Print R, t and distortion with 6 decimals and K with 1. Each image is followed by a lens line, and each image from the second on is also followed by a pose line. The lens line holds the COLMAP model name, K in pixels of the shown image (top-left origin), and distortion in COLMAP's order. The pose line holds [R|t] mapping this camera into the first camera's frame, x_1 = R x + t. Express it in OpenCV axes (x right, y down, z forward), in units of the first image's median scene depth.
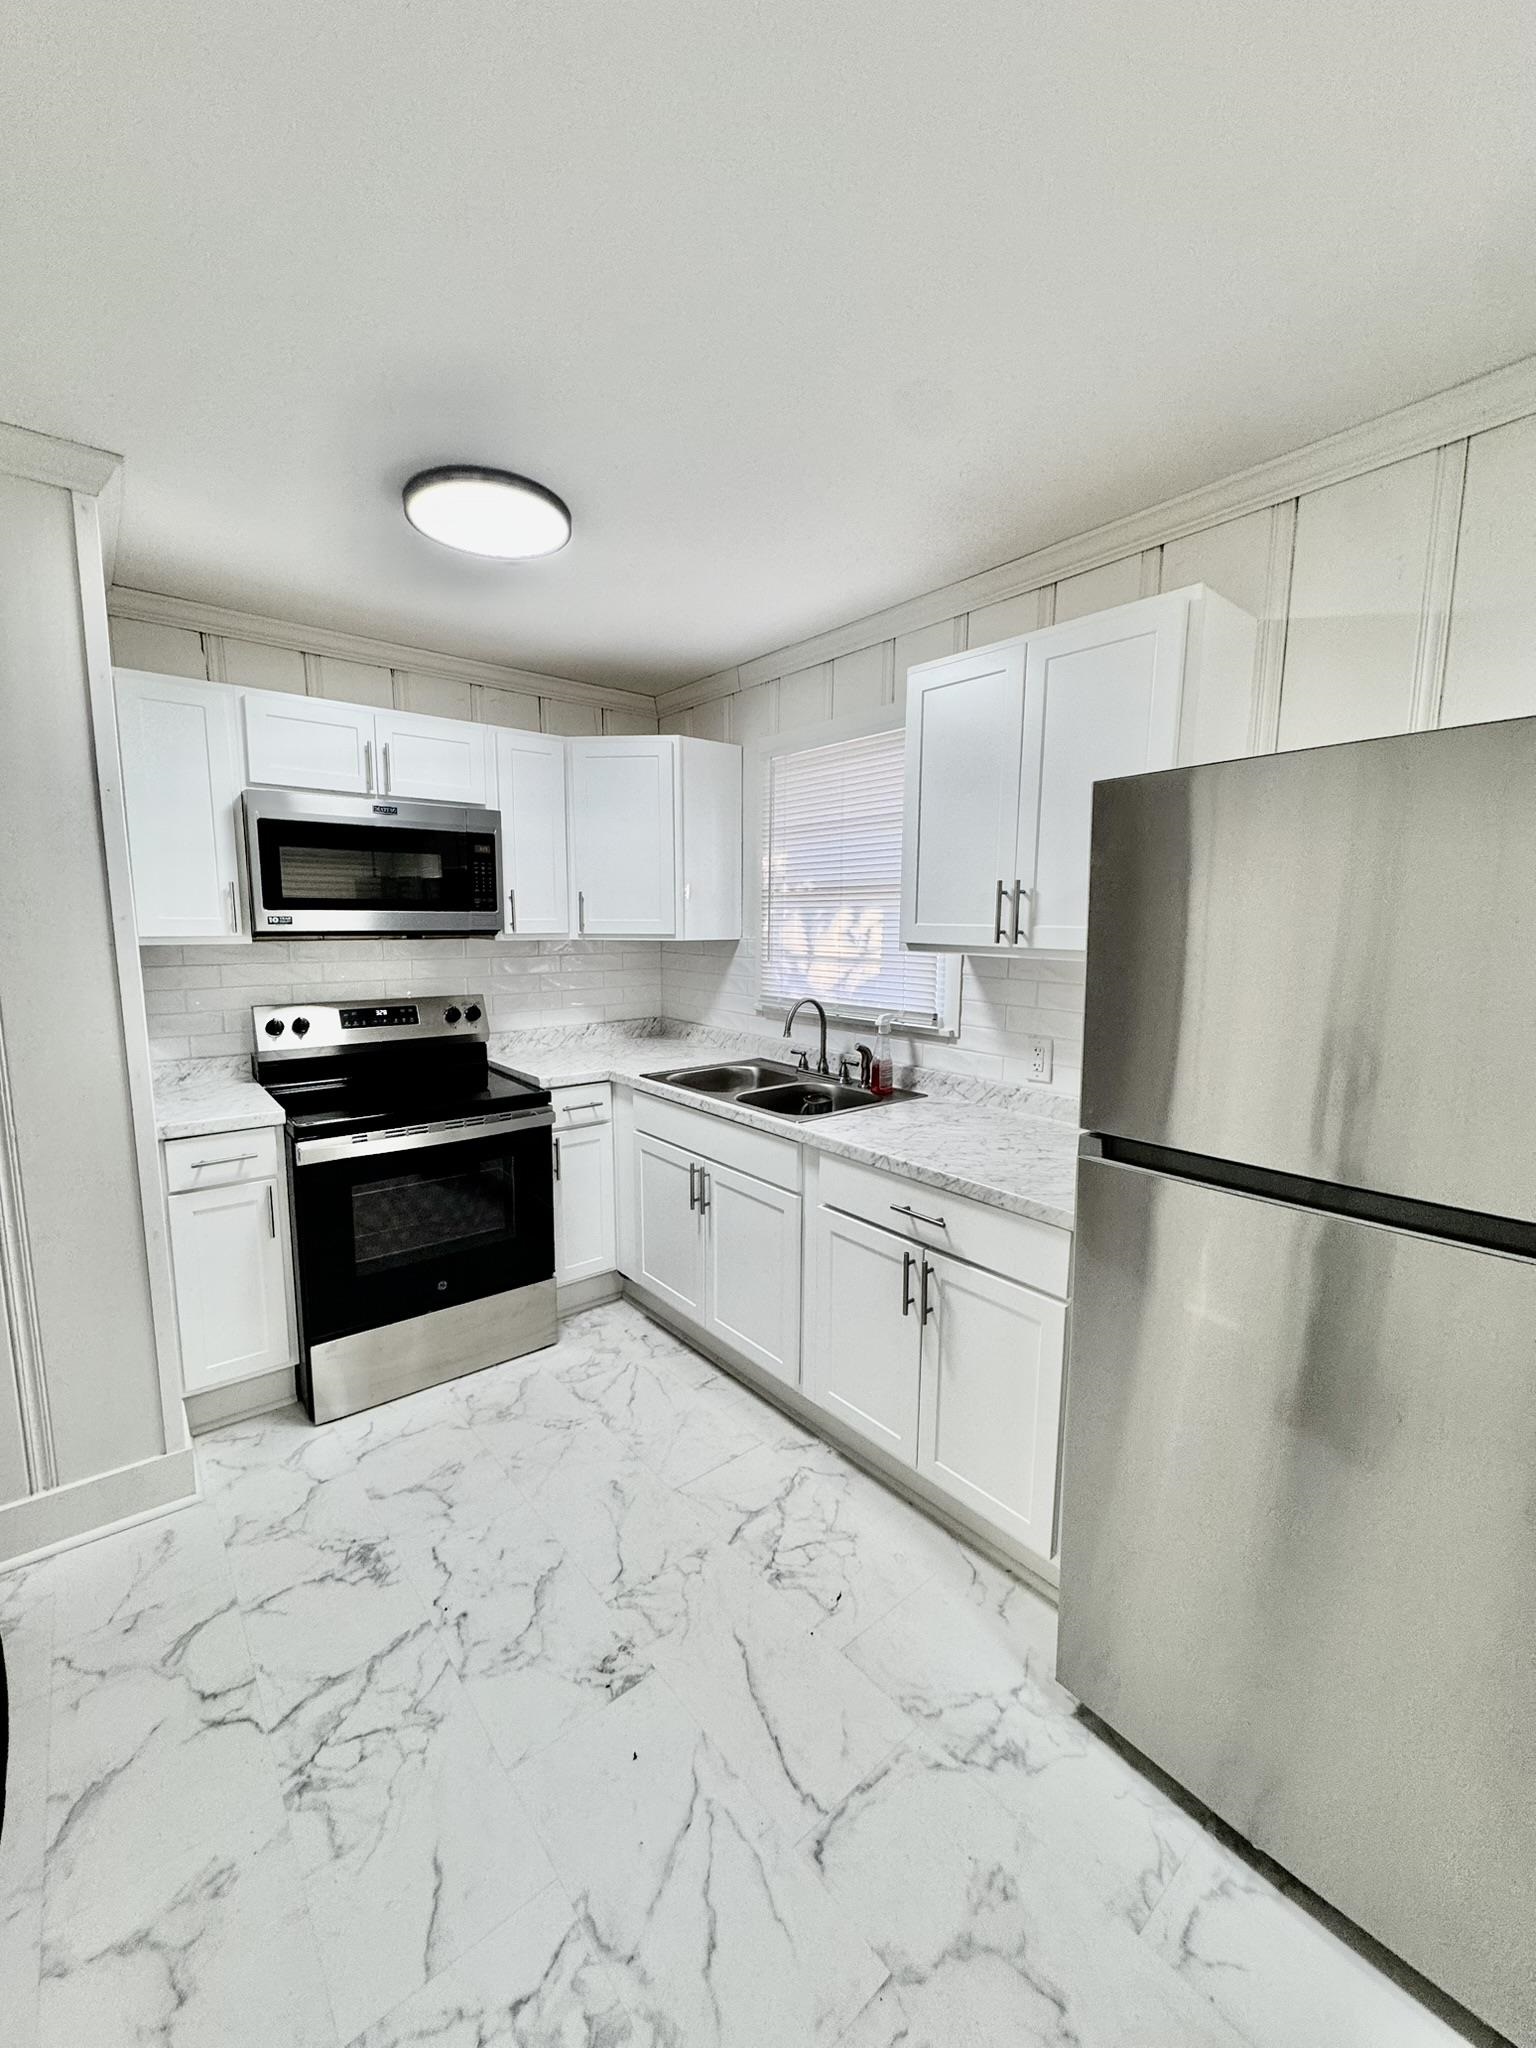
lens RADIAL K [[817.5, 0, 769.9], [0, 817.5, 1027.2], [0, 0, 1]] dist [-0.004242, 0.000526]
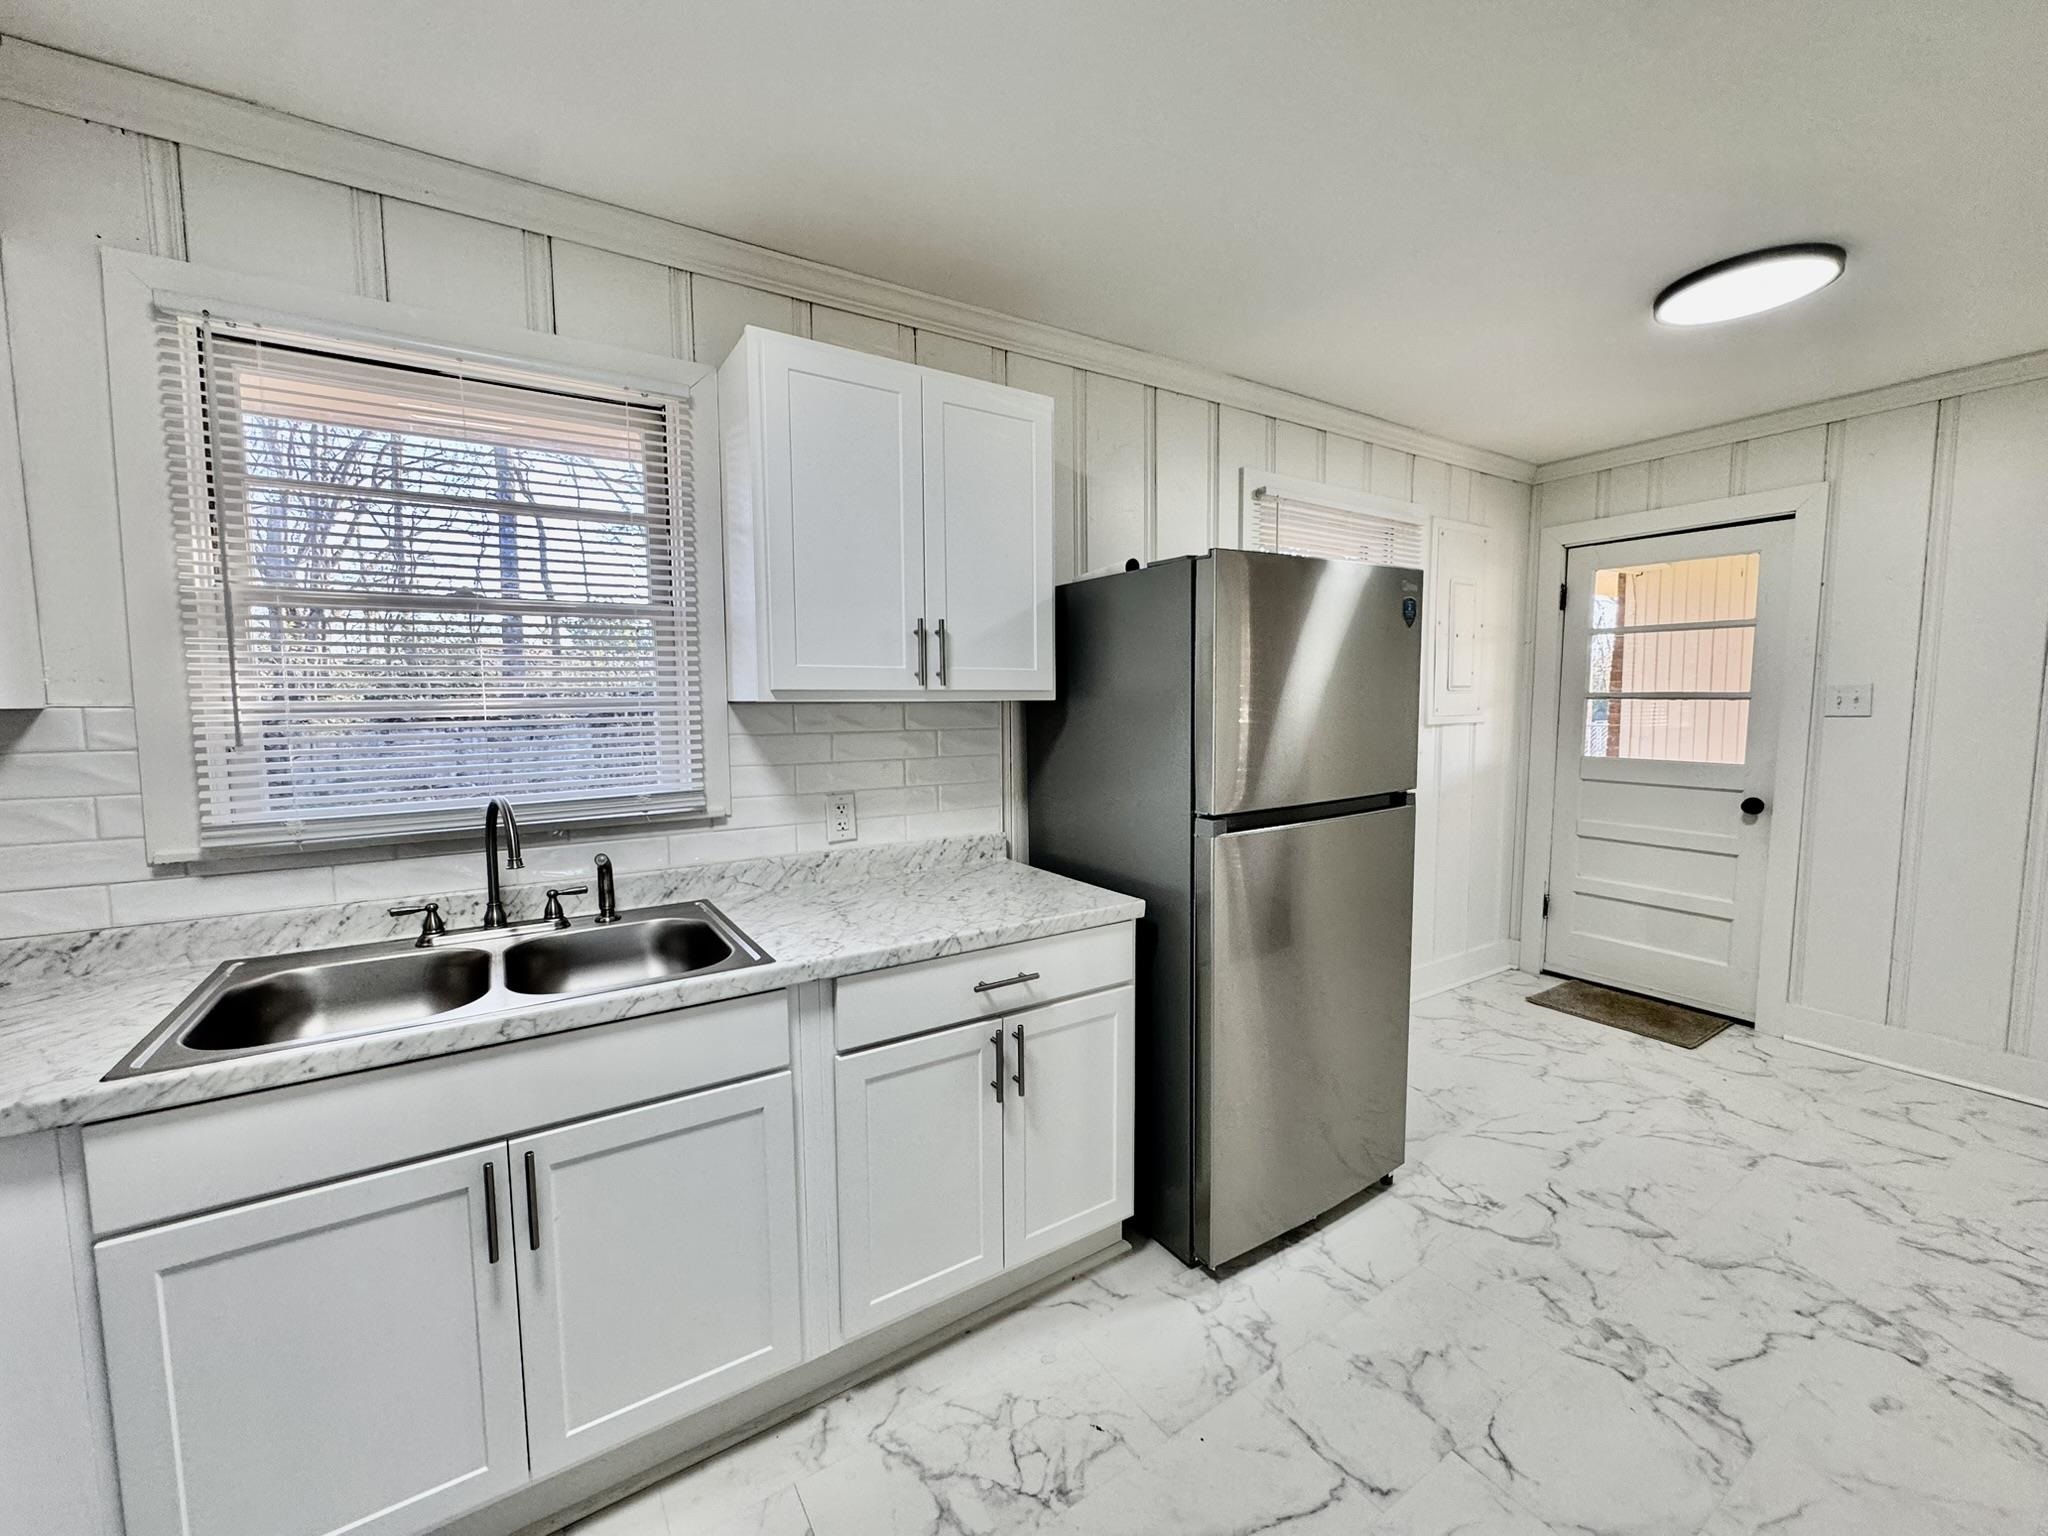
lens RADIAL K [[817.5, 0, 1024.0], [0, 817.5, 771.4], [0, 0, 1]] dist [-0.004242, 0.000526]
pose [[0.116176, -0.092226, 0.988938, -0.617185], [0.144040, 0.986718, 0.075098, -0.057466], [-0.982729, 0.133722, 0.127917, 0.750668]]
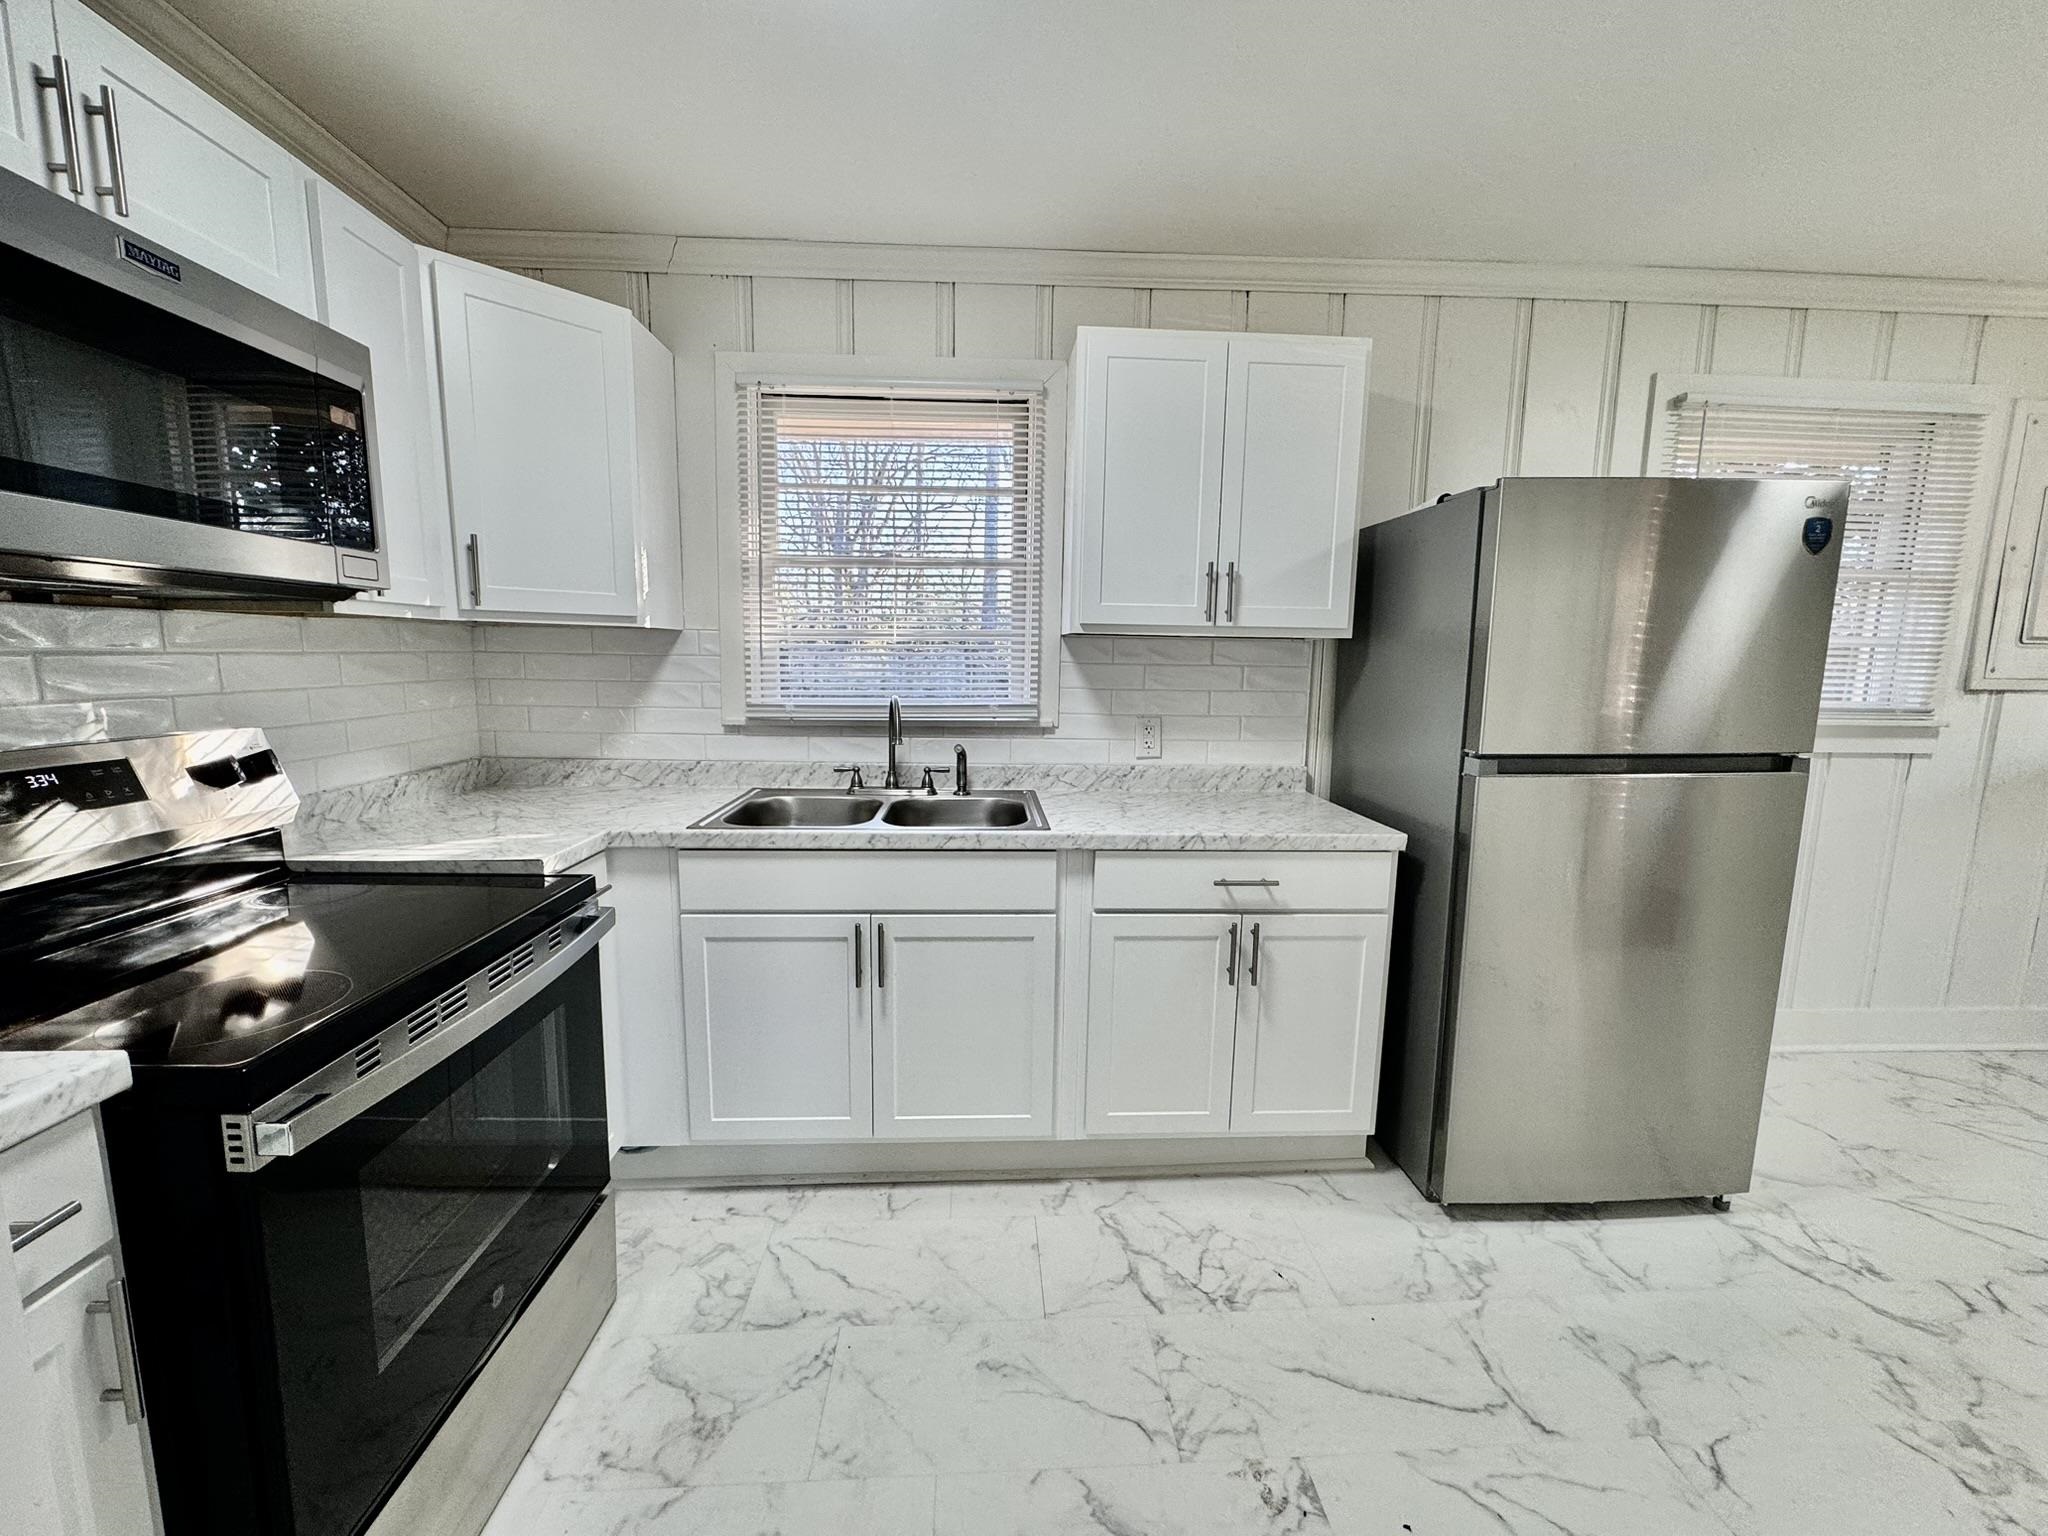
lens RADIAL K [[817.5, 0, 1025.8], [0, 817.5, 772.2], [0, 0, 1]] dist [-0.004242, 0.000526]
pose [[0.595637, -0.111296, 0.795506, -0.704128], [0.098318, 0.993010, 0.065313, -0.001690], [-0.797214, 0.039310, 0.602416, 0.537201]]
